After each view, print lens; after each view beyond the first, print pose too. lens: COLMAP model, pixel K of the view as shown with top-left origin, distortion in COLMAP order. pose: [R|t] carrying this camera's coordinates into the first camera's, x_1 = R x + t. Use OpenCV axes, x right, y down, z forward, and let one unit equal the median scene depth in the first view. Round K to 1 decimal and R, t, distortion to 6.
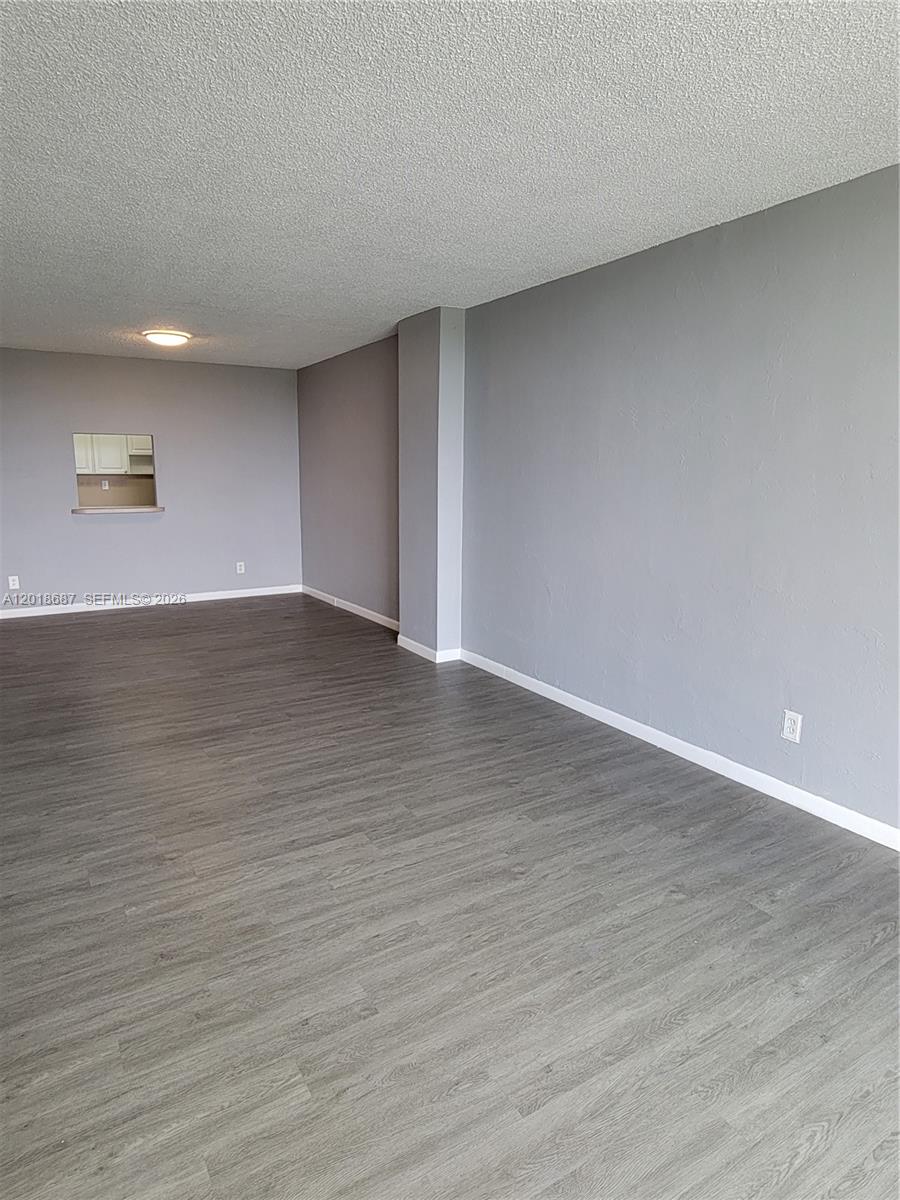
lens RADIAL K [[706.5, 0, 449.7], [0, 706.5, 594.7], [0, 0, 1]] dist [-0.001625, 0.002917]
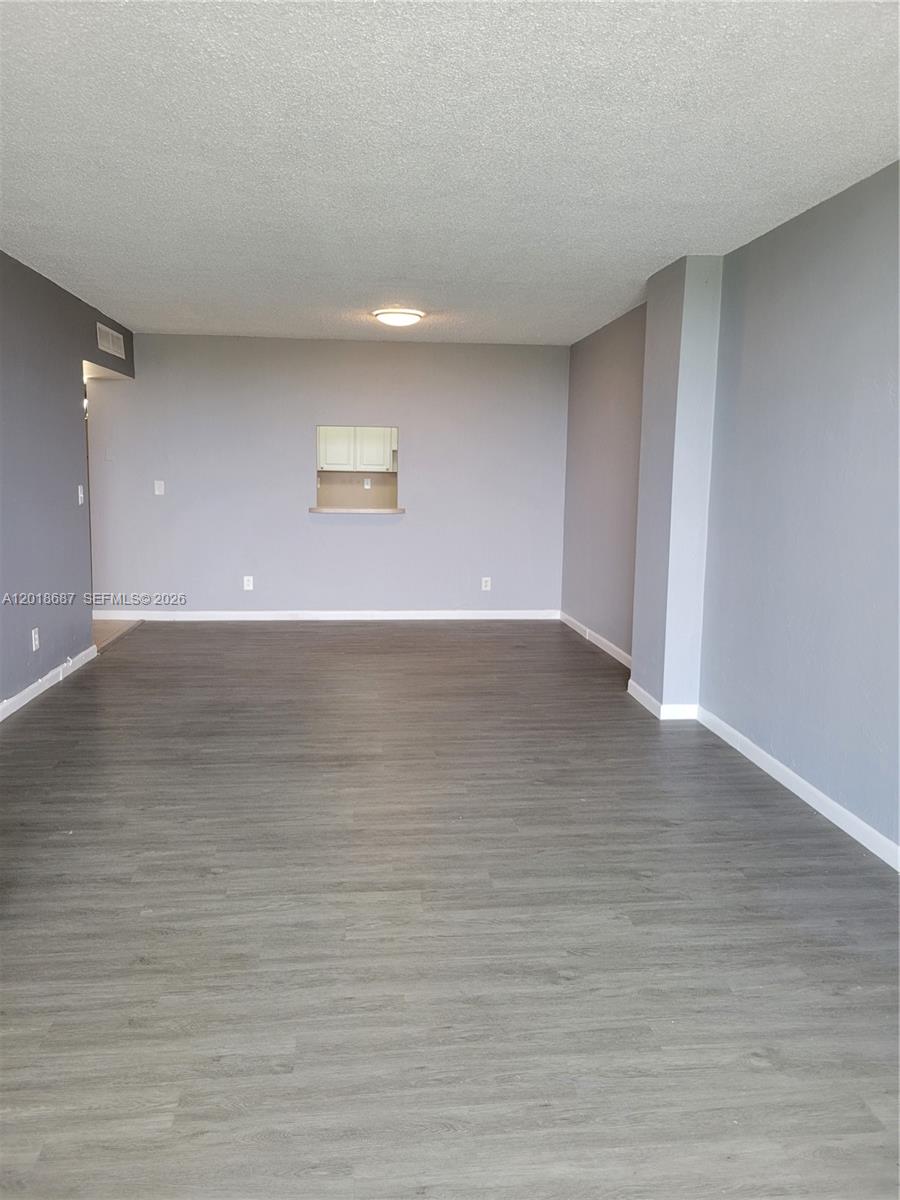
lens RADIAL K [[901.5, 0, 448.2], [0, 901.5, 605.6], [0, 0, 1]] dist [0.043901, -0.020248]
pose [[0.907744, 0.073484, -0.413039, 0.332019], [-0.084995, 0.996336, -0.009536, 0.004808], [0.410825, 0.043762, 0.910663, 0.014540]]
